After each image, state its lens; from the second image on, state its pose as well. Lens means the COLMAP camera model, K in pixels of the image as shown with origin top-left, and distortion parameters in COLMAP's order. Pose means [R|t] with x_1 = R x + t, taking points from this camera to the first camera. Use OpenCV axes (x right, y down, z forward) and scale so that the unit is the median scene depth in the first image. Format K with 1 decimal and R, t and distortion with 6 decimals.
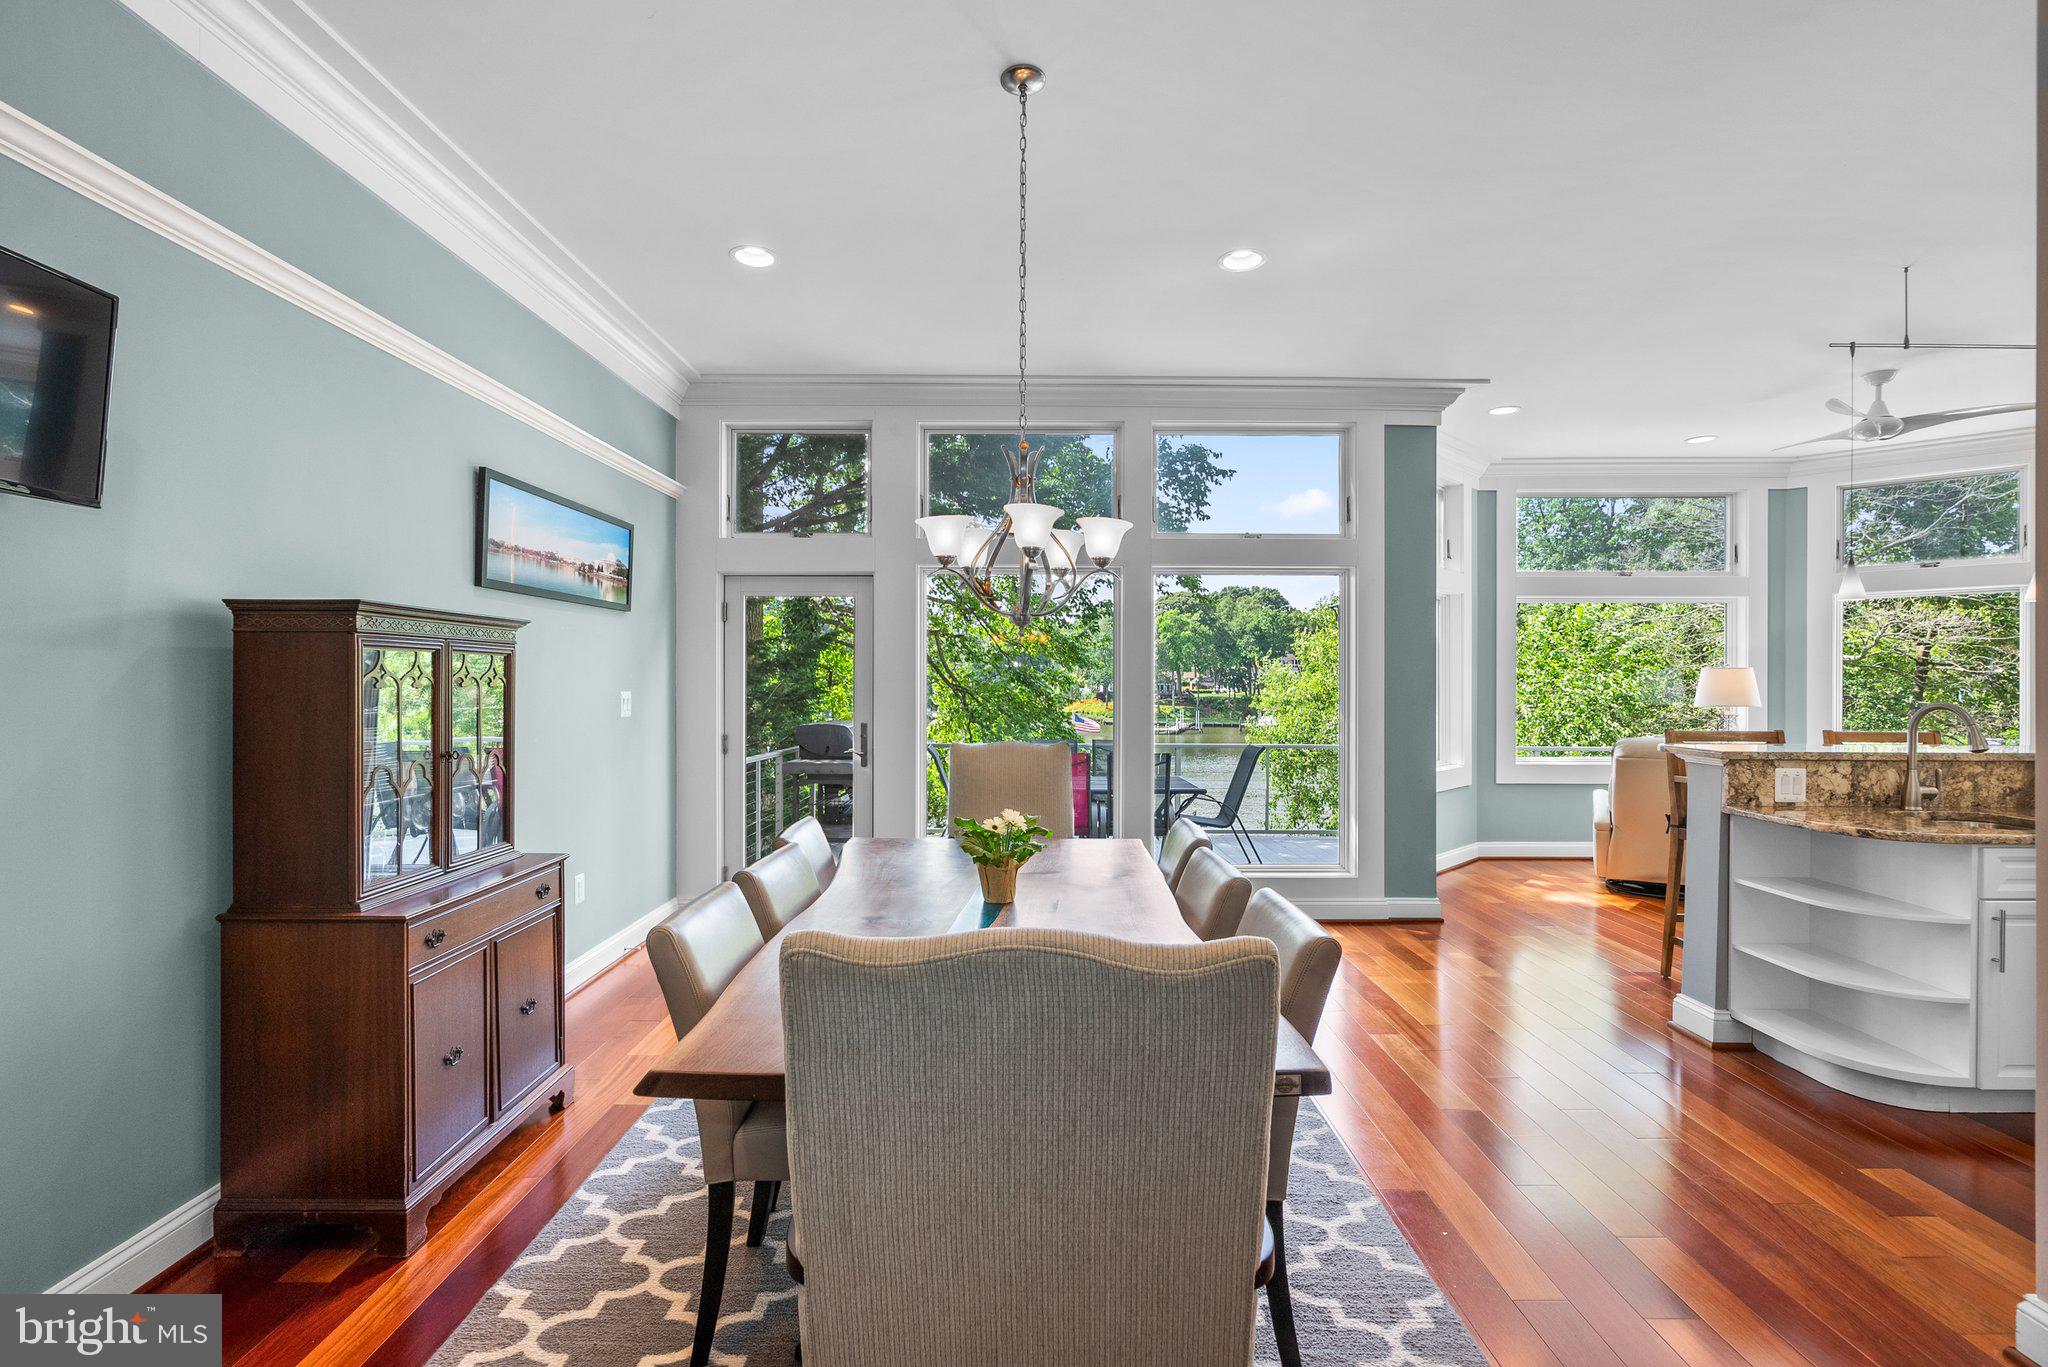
lens RADIAL K [[915.0, 0, 1024.0], [0, 915.0, 683.5], [0, 0, 1]] dist [0.000061, 0.000110]
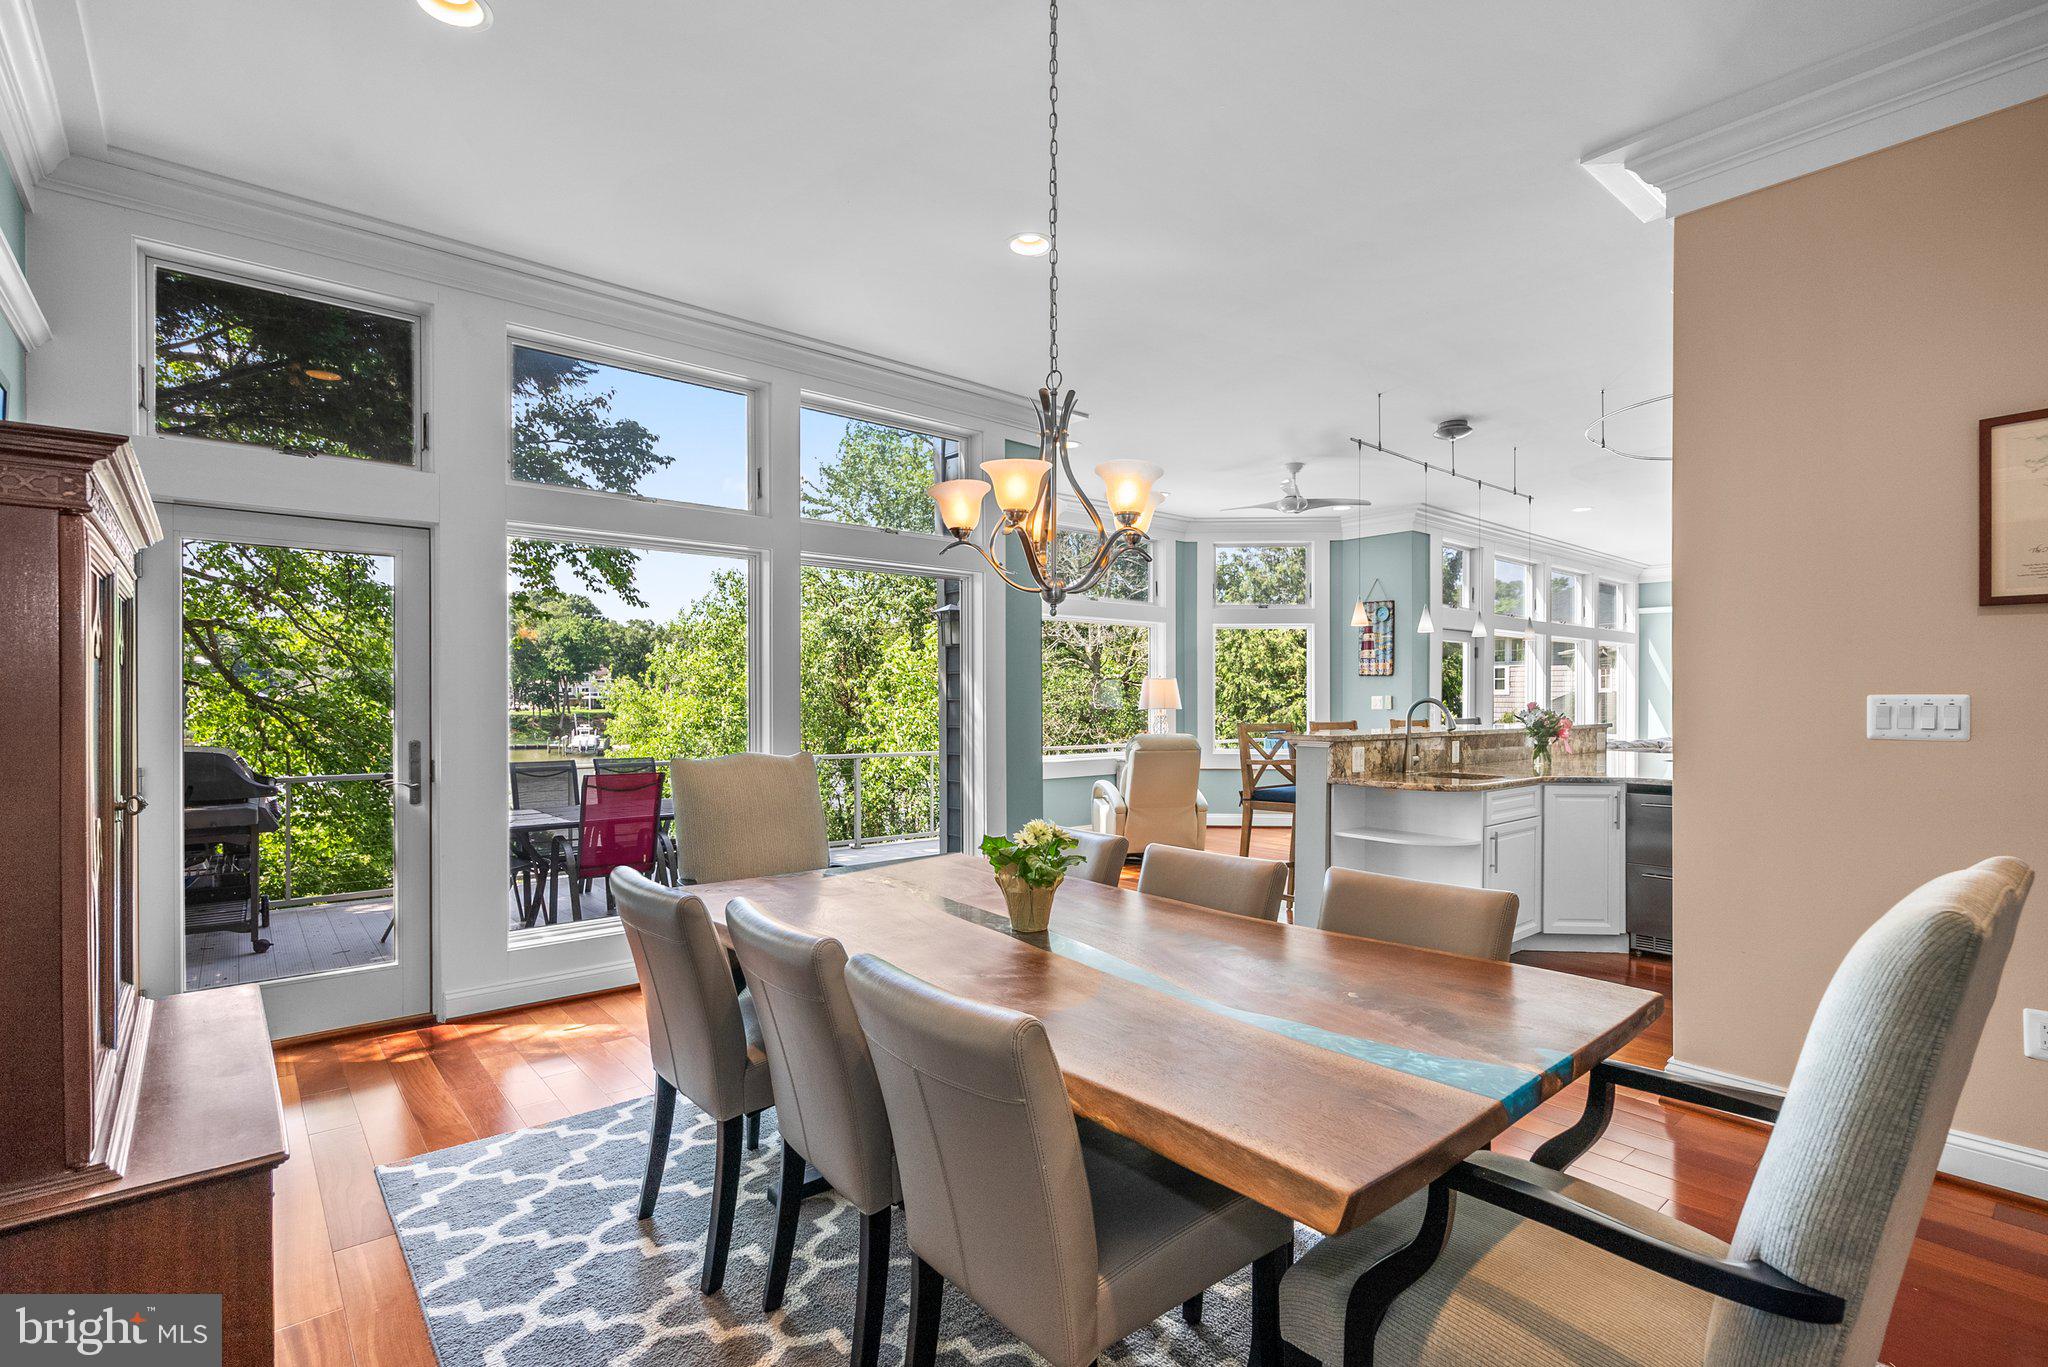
lens RADIAL K [[950.7, 0, 1020.1], [0, 950.7, 705.4], [0, 0, 1]] dist [-0.002304, -0.000122]
pose [[0.765955, -0.006977, 0.642856, -0.308630], [0.003159, 0.999970, 0.007088, 0.013255], [-0.642886, -0.003398, 0.765954, 0.167166]]
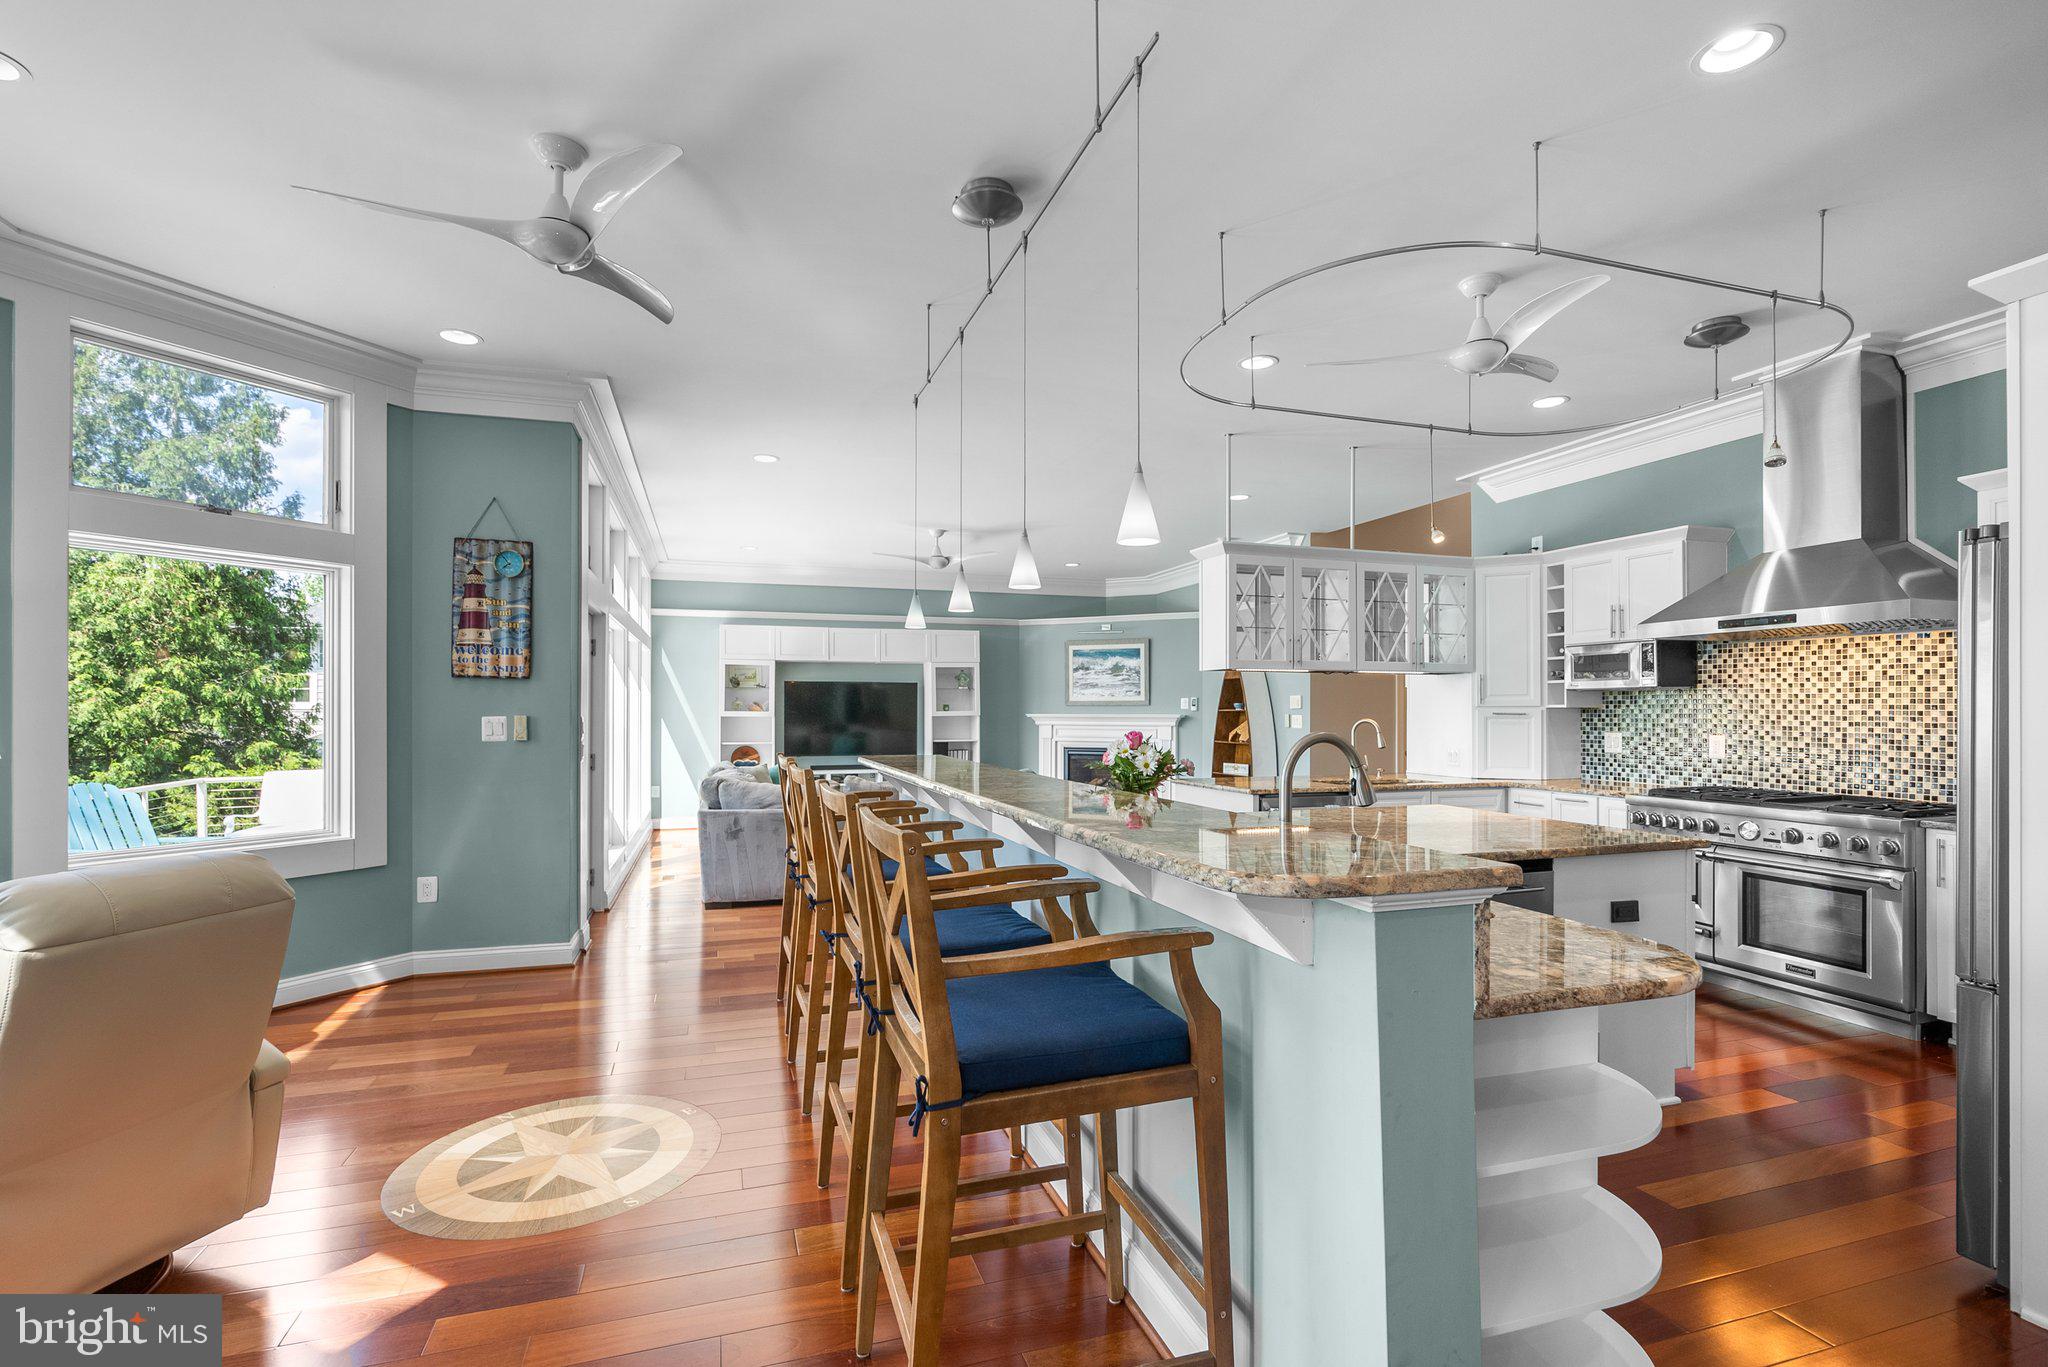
lens RADIAL K [[950.7, 0, 1020.1], [0, 950.7, 705.4], [0, 0, 1]] dist [-0.002304, -0.000122]
pose [[-0.298851, 0.002657, 0.954296, 0.299438], [0.004651, 0.999988, -0.001327, 0.003751], [-0.954289, 0.004041, -0.298860, 0.914010]]
